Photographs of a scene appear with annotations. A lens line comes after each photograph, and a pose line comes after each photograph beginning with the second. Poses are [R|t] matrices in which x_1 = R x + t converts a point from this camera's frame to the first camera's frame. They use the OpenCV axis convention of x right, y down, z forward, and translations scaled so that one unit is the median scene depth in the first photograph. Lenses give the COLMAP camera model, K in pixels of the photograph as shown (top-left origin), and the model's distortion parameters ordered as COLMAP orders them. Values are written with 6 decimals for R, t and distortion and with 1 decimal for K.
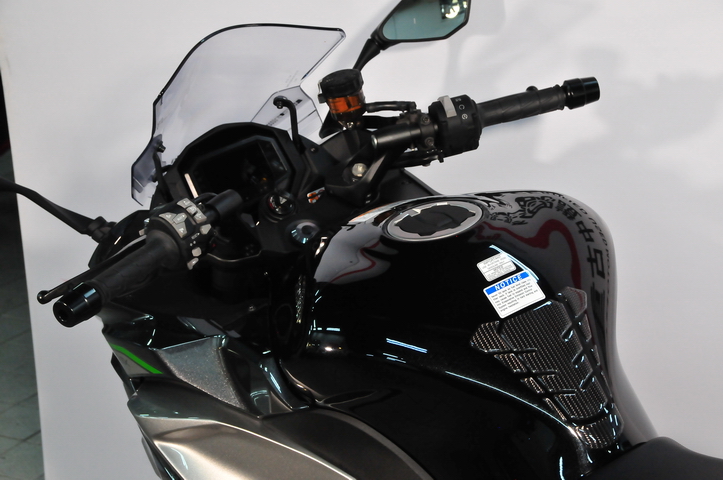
lens RADIAL K [[1634.0, 0, 361.4], [0, 1634.0, 239.3], [0, 0, 1]] dist [0.452734, 0.000000]
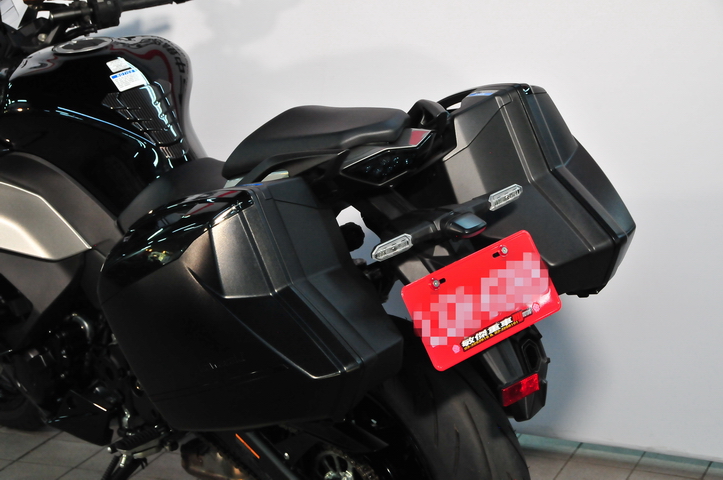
lens RADIAL K [[1833.5, 0, 361.4], [0, 1833.5, 241.5], [0, 0, 1]] dist [0.746447, 0.000000]
pose [[0.991117, -0.007337, 0.132789, 0.070656], [0.017400, 0.997048, -0.074782, 0.347641], [-0.131848, 0.076428, 0.988319, -0.974507]]
